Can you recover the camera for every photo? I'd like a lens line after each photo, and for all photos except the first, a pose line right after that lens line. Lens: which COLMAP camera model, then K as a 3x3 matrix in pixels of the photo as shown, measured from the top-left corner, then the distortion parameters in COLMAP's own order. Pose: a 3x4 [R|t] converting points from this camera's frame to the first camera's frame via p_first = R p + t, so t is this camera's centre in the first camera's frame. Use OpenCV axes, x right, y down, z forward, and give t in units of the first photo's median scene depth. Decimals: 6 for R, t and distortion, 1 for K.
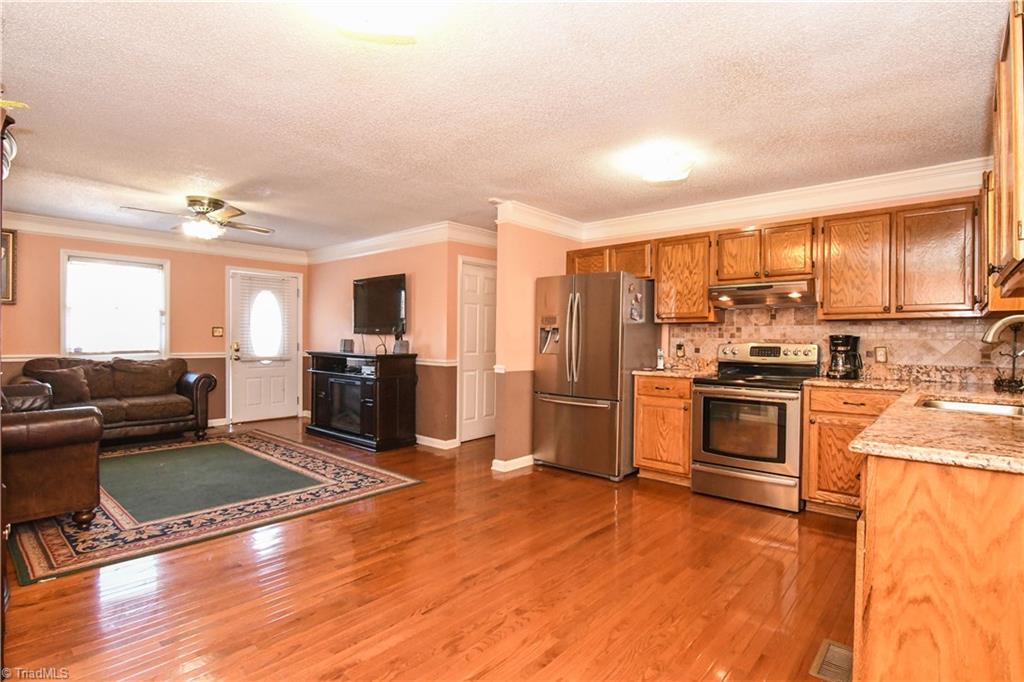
lens RADIAL K [[500.9, 0, 508.0], [0, 500.9, 345.1], [0, 0, 1]] dist [-0.018213, -0.002214]
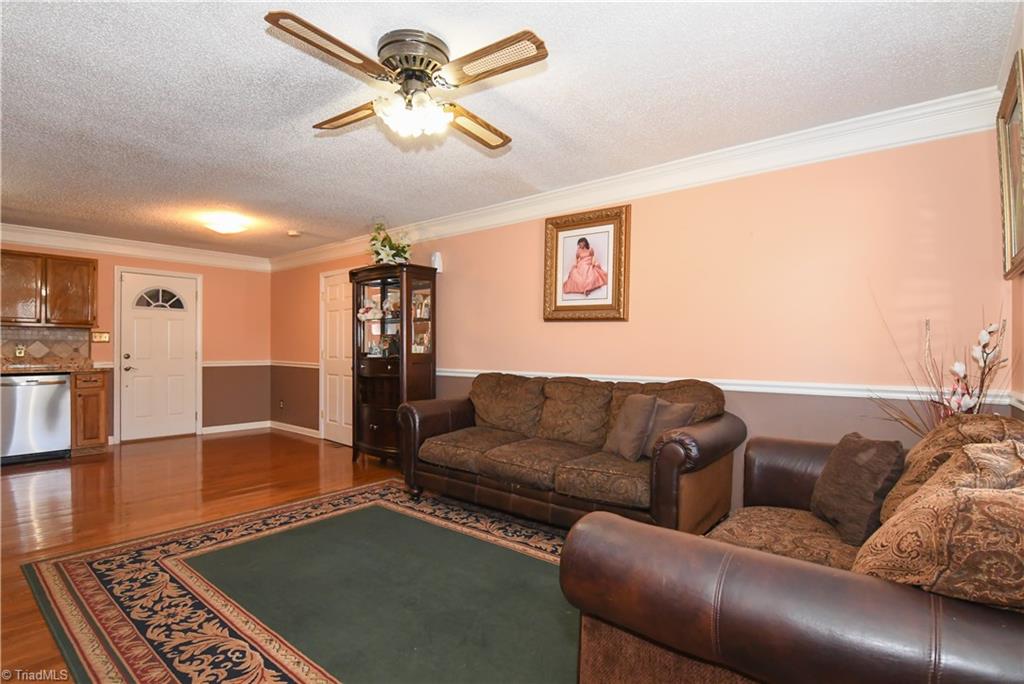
lens RADIAL K [[500.9, 0, 508.0], [0, 500.9, 346.1], [0, 0, 1]] dist [-0.018213, -0.002214]
pose [[-0.999373, -0.014057, -0.032506, -0.806648], [-0.014453, 0.999824, 0.011979, -0.024019], [0.032332, 0.012441, -0.999400, 1.736629]]
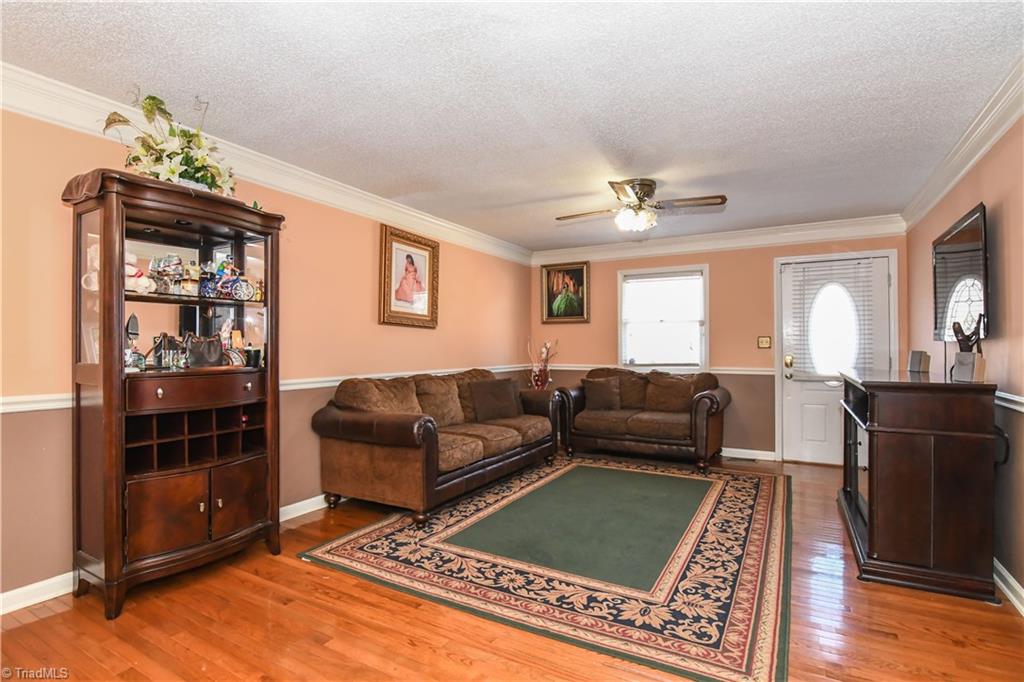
lens RADIAL K [[495.5, 0, 523.7], [0, 495.5, 341.3], [0, 0, 1]] dist [0.001183, -0.011300]
pose [[0.221039, -0.024910, -0.974947, 0.184323], [-0.013227, 0.999505, -0.028536, -0.000759], [0.975175, 0.019203, 0.220600, 0.749104]]
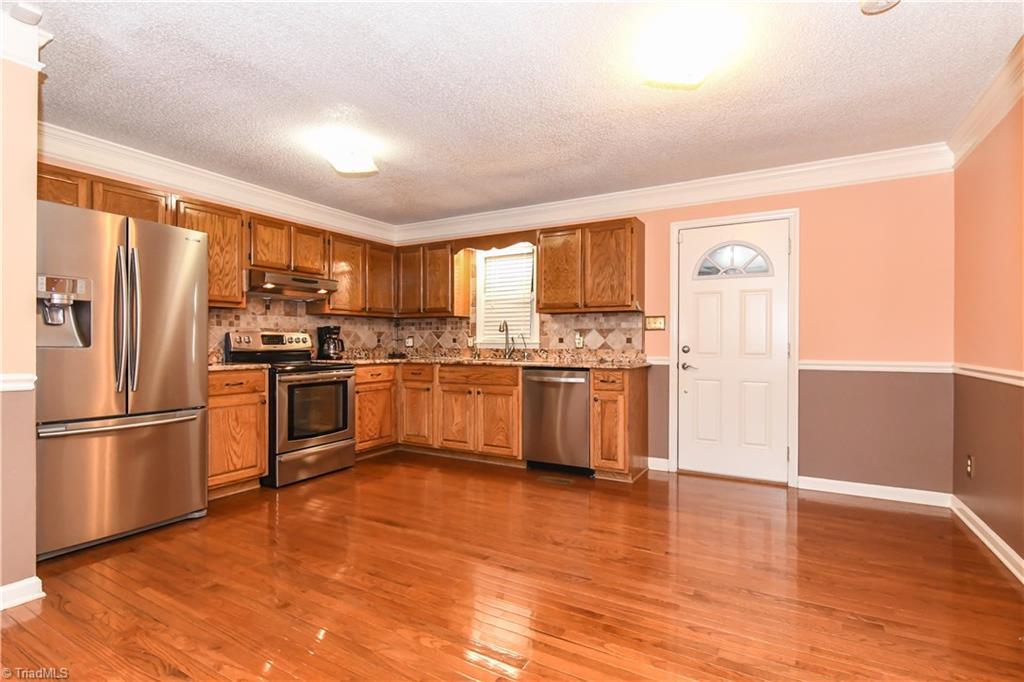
lens RADIAL K [[500.9, 0, 508.0], [0, 500.9, 345.1], [0, 0, 1]] dist [-0.018213, -0.002214]
pose [[-0.212146, -0.011673, 0.977168, -0.650481], [0.009457, 0.999857, 0.013997, 0.014658], [-0.977192, 0.012211, -0.212005, 0.776972]]
